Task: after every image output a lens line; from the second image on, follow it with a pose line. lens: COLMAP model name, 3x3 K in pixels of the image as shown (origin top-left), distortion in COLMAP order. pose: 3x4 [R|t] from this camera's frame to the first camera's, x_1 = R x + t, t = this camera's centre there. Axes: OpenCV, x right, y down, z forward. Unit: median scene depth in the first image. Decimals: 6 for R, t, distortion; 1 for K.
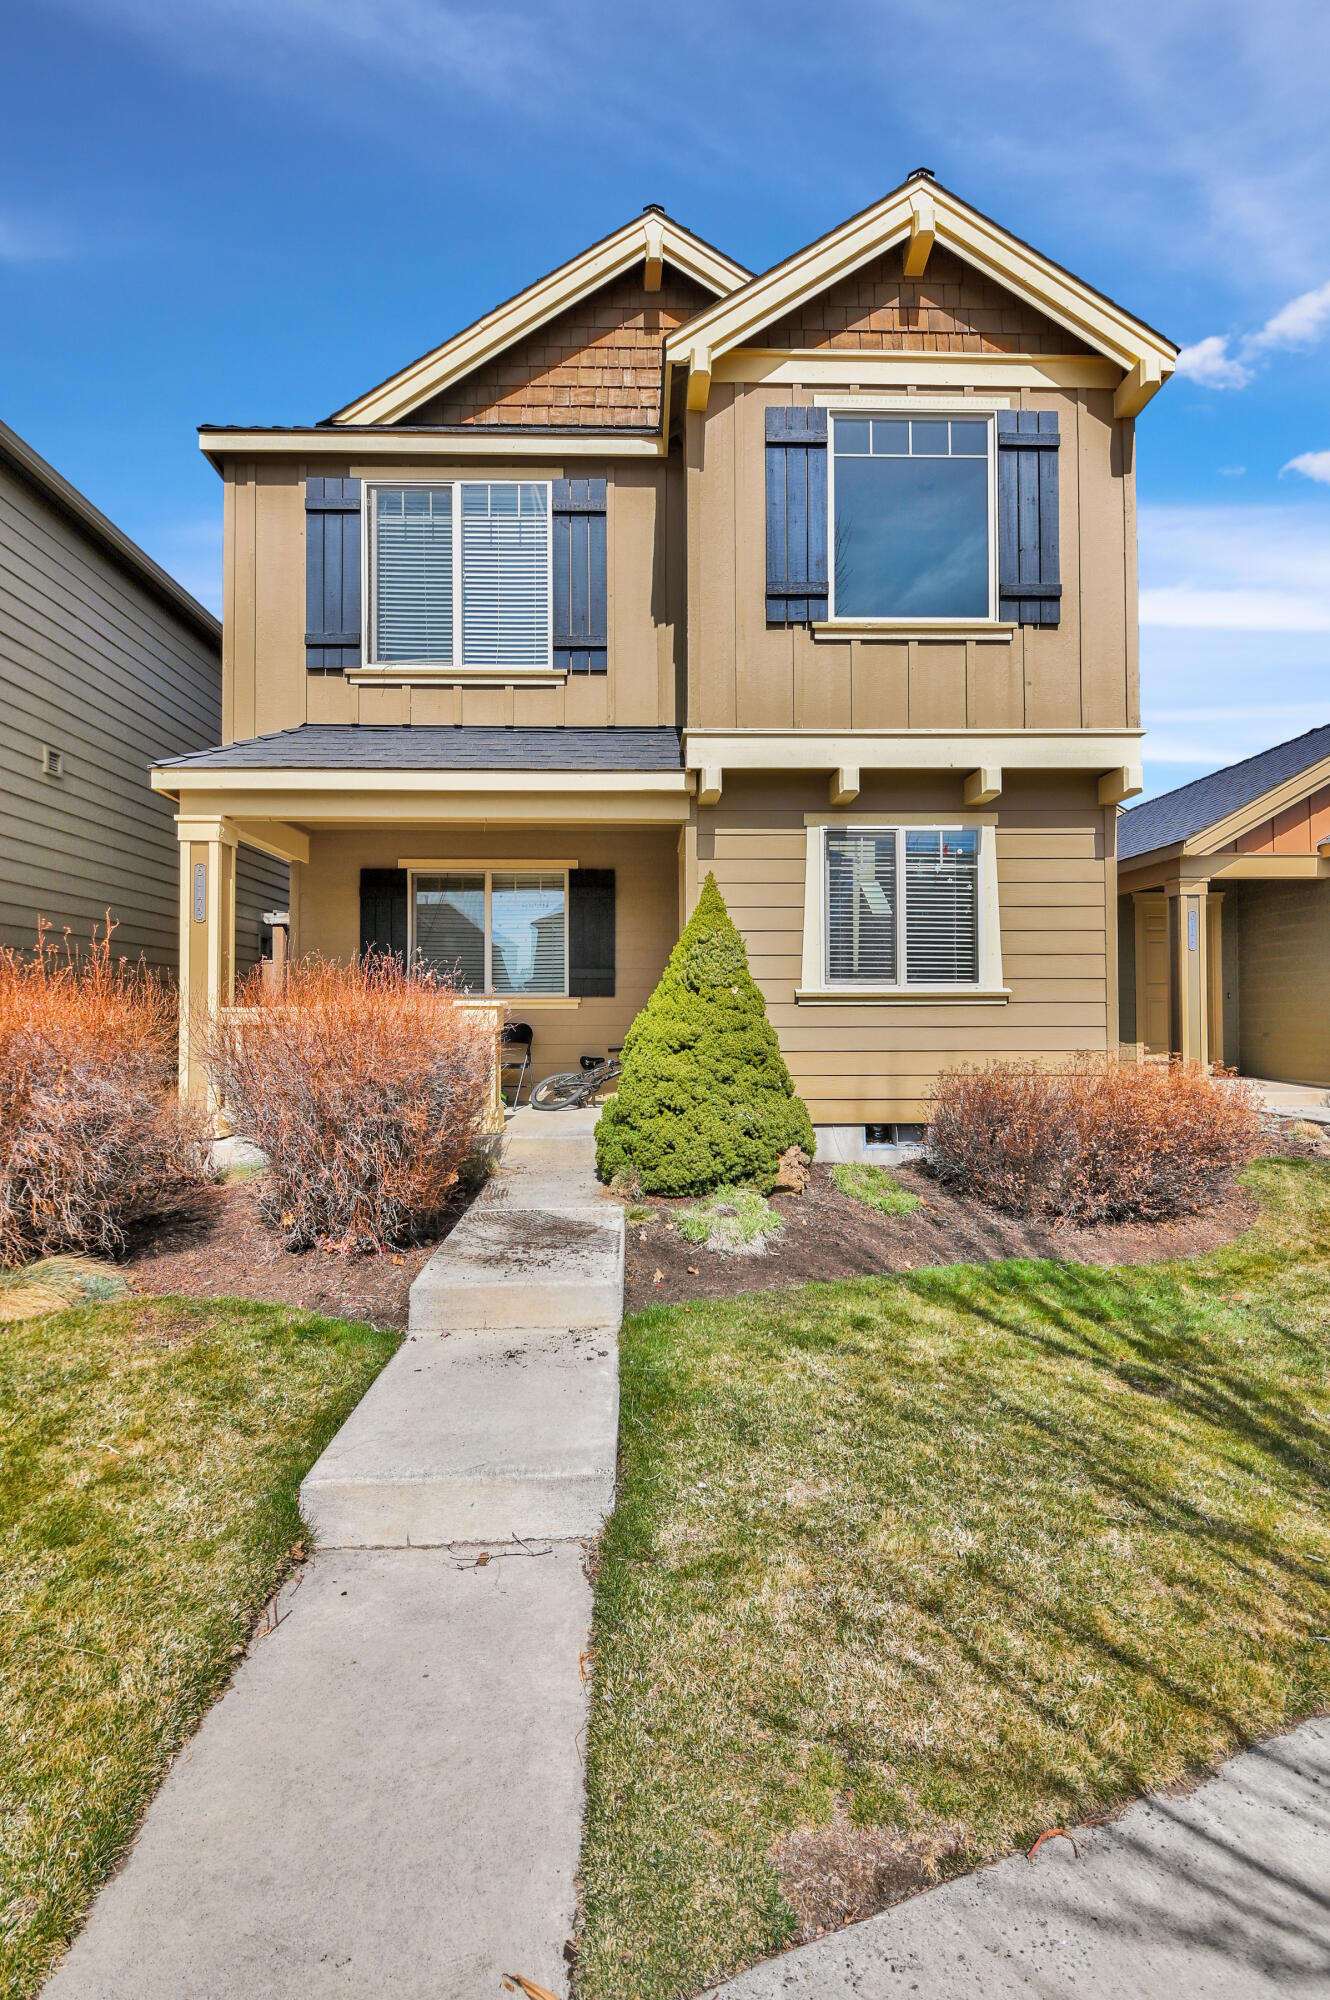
lens RADIAL K [[972.1, 0, 698.0], [0, 972.1, 1005.2], [0, 0, 1]] dist [0.035481, -0.035753]
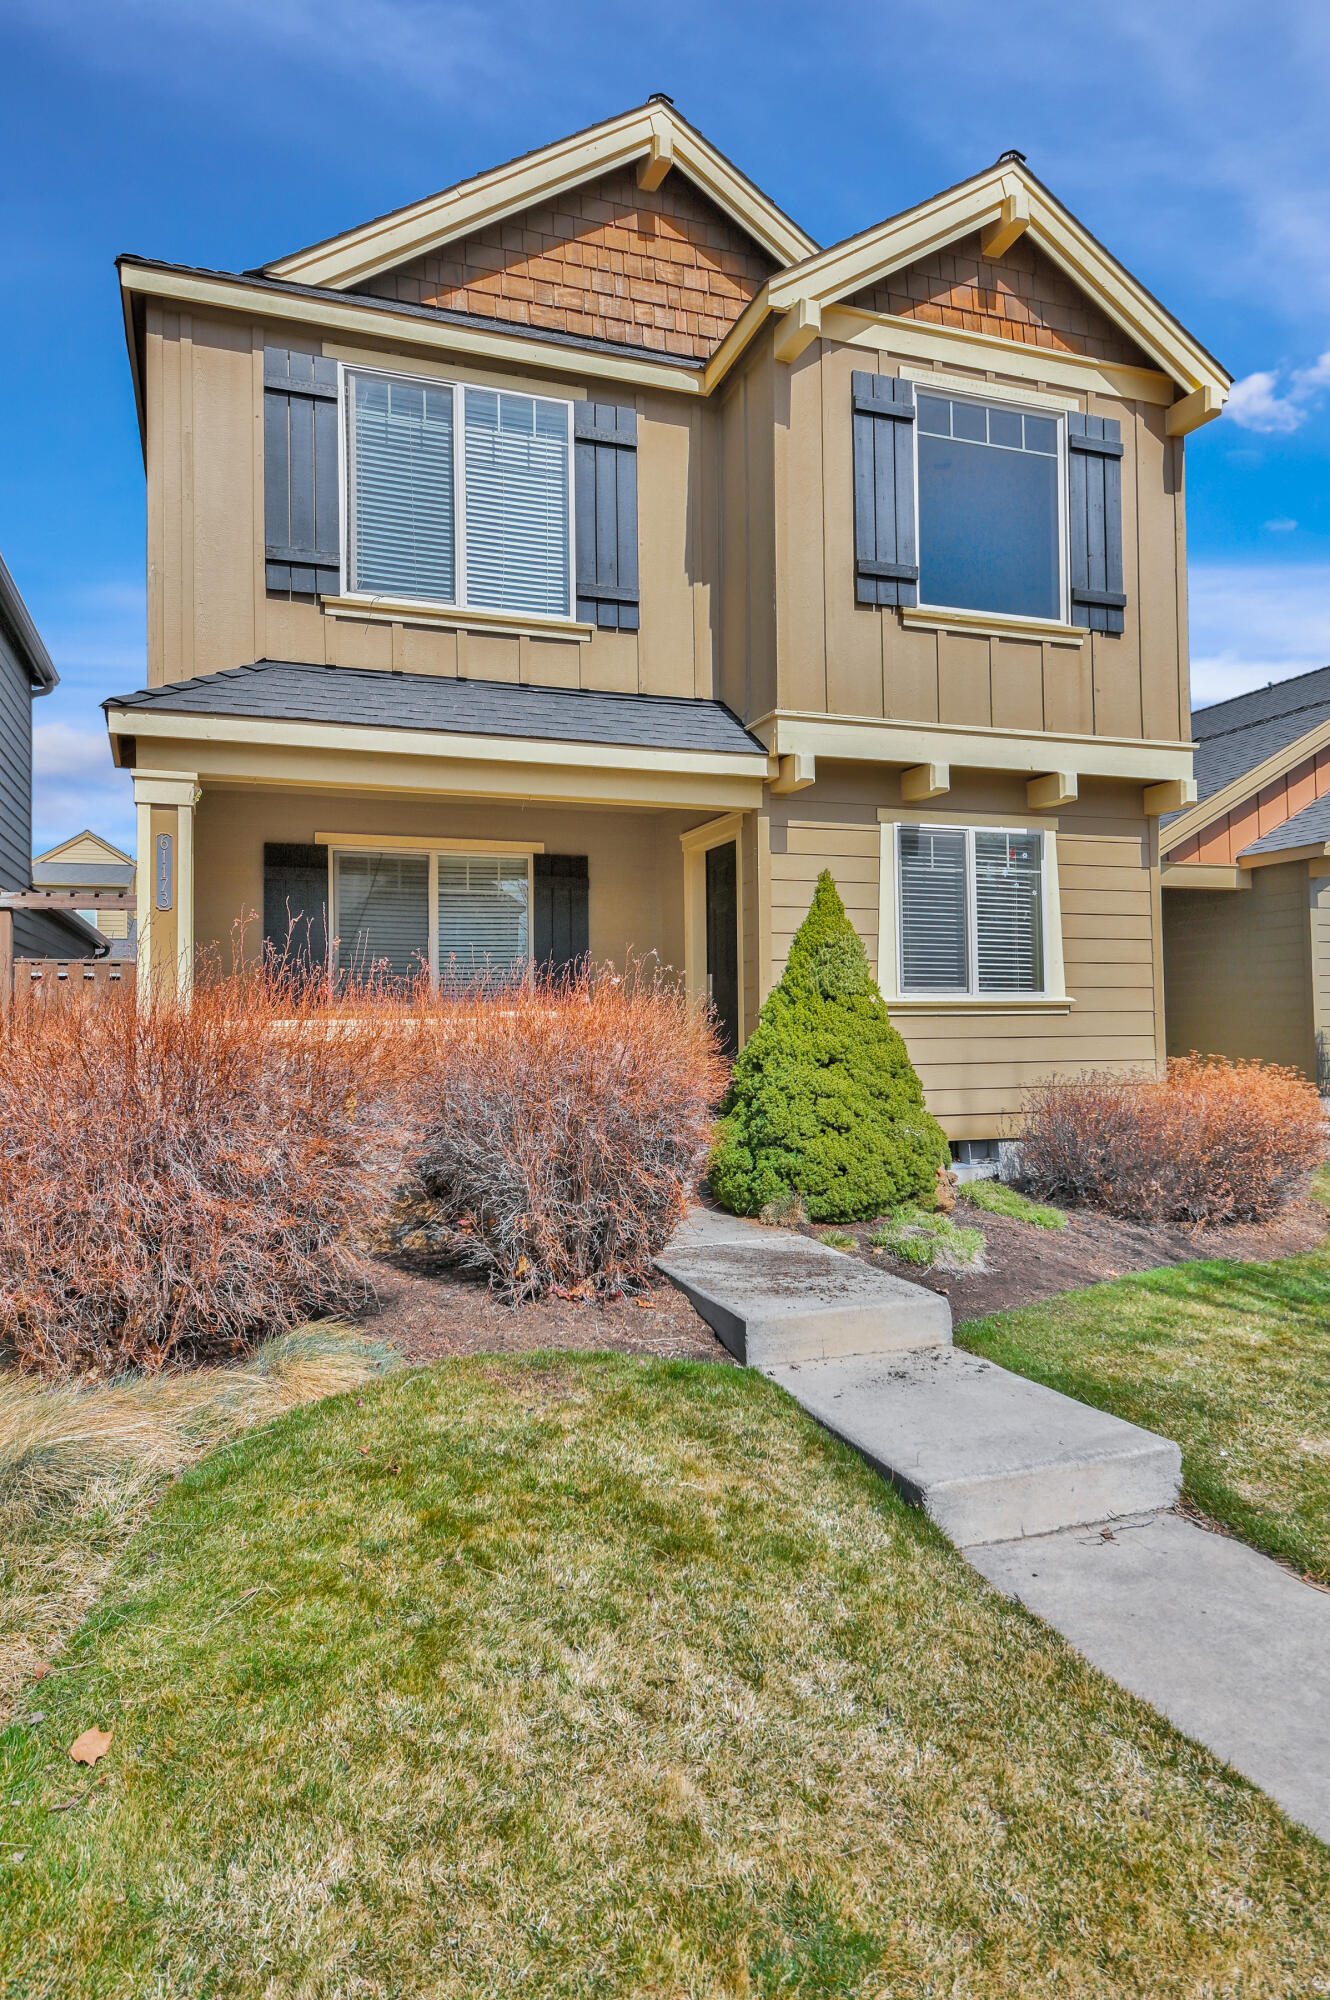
lens RADIAL K [[1217.6, 0, 745.3], [0, 1217.6, 994.1], [0, 0, 1]] dist [0.046203, -0.024073]
pose [[0.947848, 0.002159, 0.318715, -0.393307], [0.004543, 0.999784, -0.020282, 0.002768], [-0.318690, 0.020672, 0.947634, -0.056876]]
